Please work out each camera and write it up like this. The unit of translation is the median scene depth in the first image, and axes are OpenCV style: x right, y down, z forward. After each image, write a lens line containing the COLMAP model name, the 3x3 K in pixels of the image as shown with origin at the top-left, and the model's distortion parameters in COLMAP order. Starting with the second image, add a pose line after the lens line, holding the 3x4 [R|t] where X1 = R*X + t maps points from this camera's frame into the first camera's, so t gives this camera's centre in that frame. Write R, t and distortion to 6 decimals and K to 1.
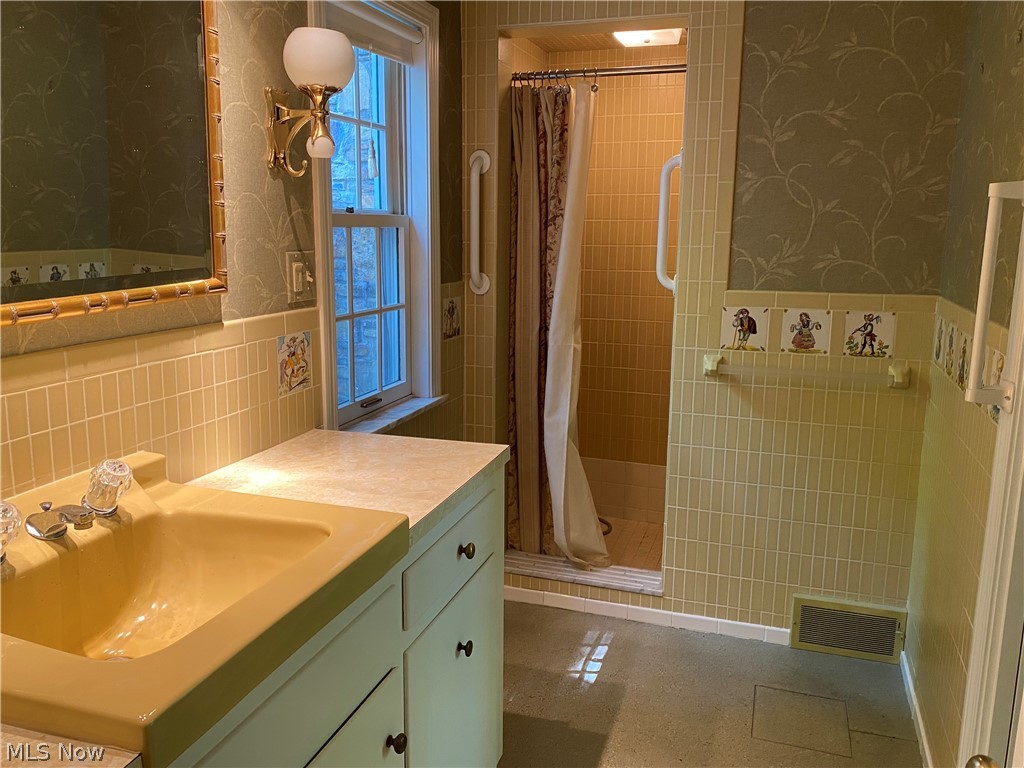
lens RADIAL K [[834.0, 0, 510.3], [0, 834.0, 375.6], [0, 0, 1]] dist [0.018274, -0.008243]
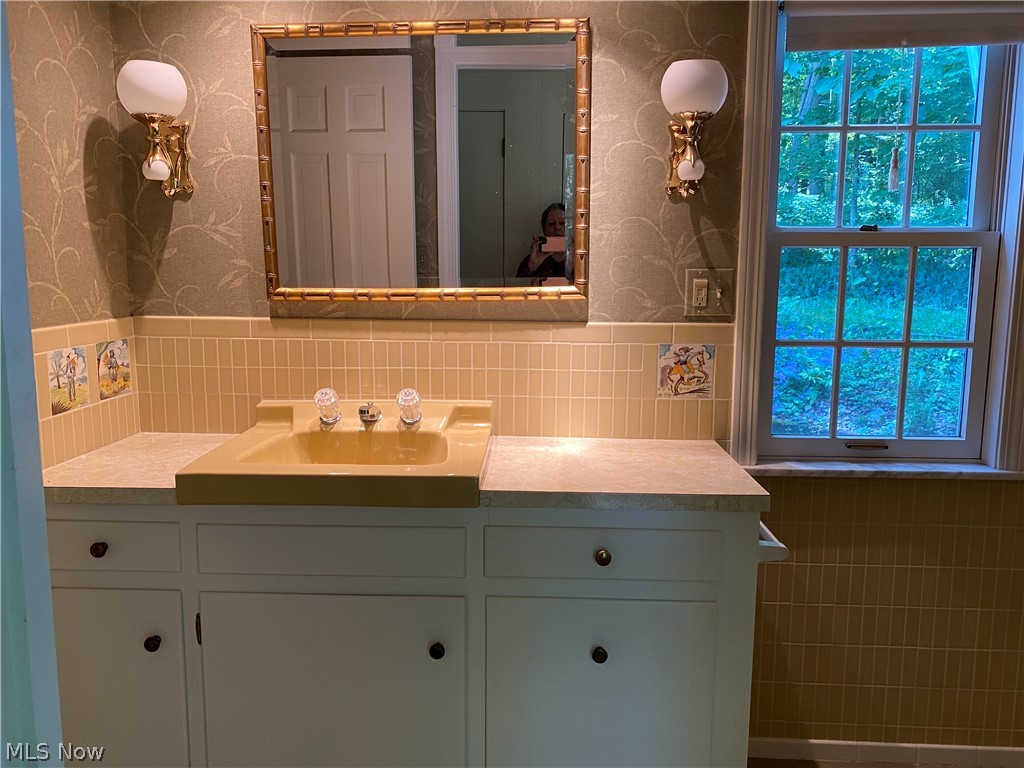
lens RADIAL K [[834.0, 0, 510.5], [0, 834.0, 389.2], [0, 0, 1]] dist [0.018274, -0.008243]
pose [[0.240531, 0.136721, -0.960964, 0.746774], [-0.174252, 0.980028, 0.095818, -0.057992], [0.954872, 0.144402, 0.259551, 0.519111]]
